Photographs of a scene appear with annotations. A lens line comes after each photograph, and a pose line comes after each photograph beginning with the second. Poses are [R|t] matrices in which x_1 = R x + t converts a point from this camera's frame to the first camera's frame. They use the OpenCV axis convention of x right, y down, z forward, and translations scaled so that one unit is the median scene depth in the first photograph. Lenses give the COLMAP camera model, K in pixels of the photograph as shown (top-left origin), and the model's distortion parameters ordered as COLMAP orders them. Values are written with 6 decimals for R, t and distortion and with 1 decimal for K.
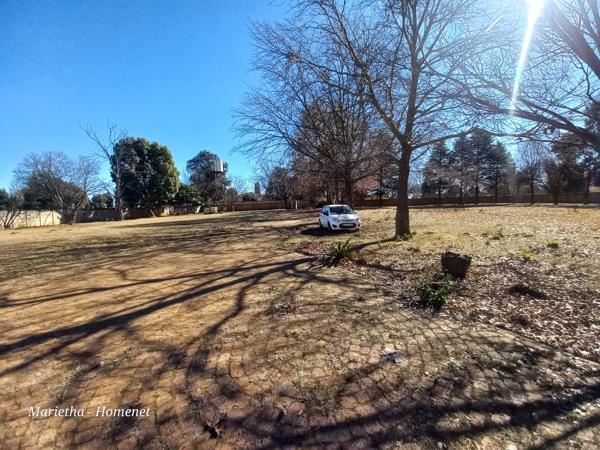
lens RADIAL K [[239.7, 0, 306.6], [0, 239.7, 224.9], [0, 0, 1]] dist [0.033616, -0.024273]
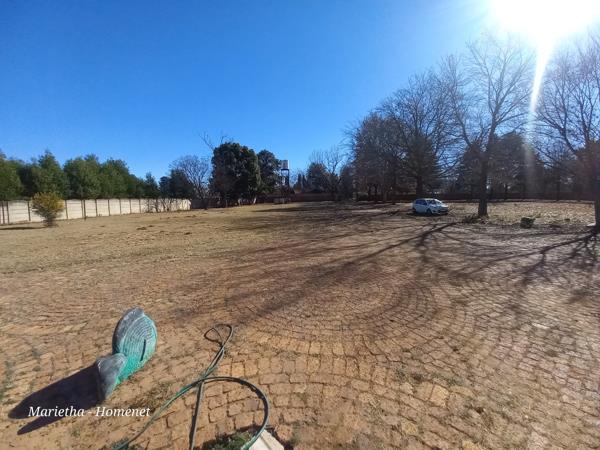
lens RADIAL K [[239.7, 0, 306.6], [0, 239.7, 224.9], [0, 0, 1]] dist [0.033616, -0.024273]
pose [[0.999003, 0.021609, -0.039065, -0.259144], [-0.020643, 0.999475, 0.024960, 0.028986], [0.039584, -0.024128, 0.998925, -0.239783]]
